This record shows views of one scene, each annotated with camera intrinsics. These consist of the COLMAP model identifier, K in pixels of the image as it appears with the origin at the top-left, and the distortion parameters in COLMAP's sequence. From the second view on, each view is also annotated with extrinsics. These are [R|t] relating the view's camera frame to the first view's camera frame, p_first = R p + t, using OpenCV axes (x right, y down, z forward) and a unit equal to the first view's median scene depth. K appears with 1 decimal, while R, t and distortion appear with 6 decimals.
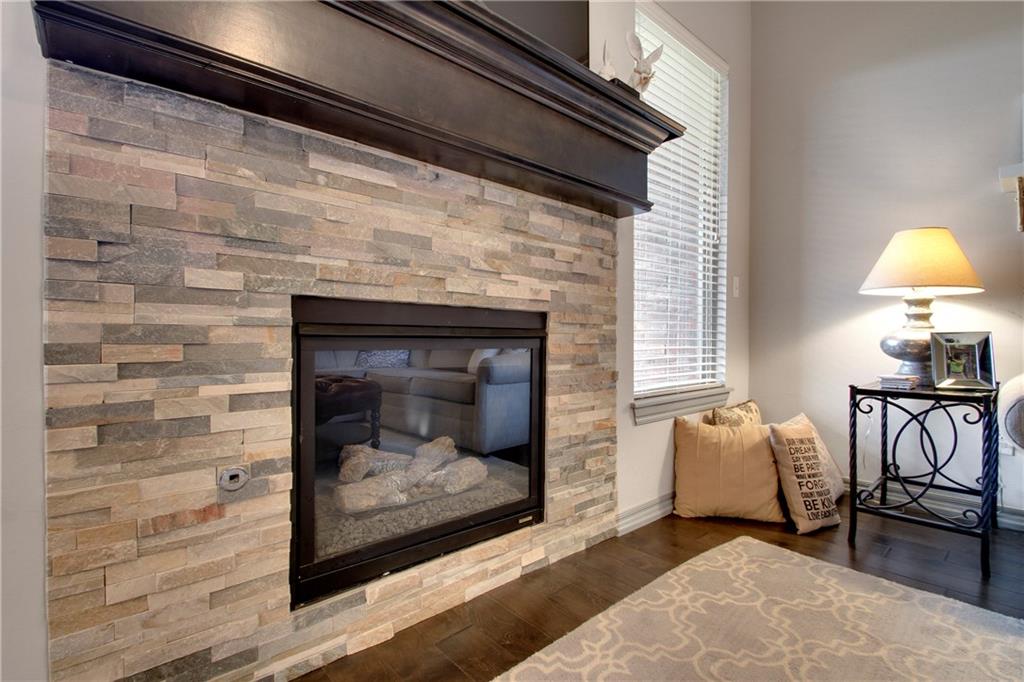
lens RADIAL K [[478.2, 0, 511.0], [0, 478.2, 343.4], [0, 0, 1]] dist [-0.008594, -0.003014]
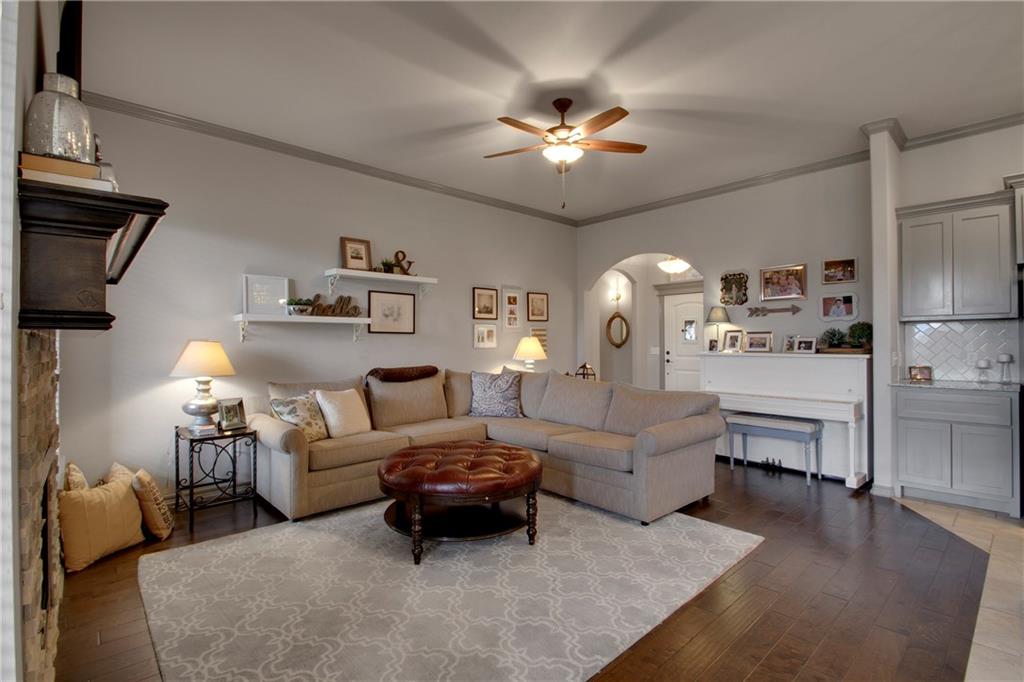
lens RADIAL K [[478.2, 0, 517.3], [0, 478.2, 340.2], [0, 0, 1]] dist [-0.008594, -0.003014]
pose [[-0.019182, -0.003786, 0.999809, -1.163486], [0.018232, 0.999825, 0.004136, -0.286273], [-0.999650, 0.018308, -0.019110, -0.160094]]
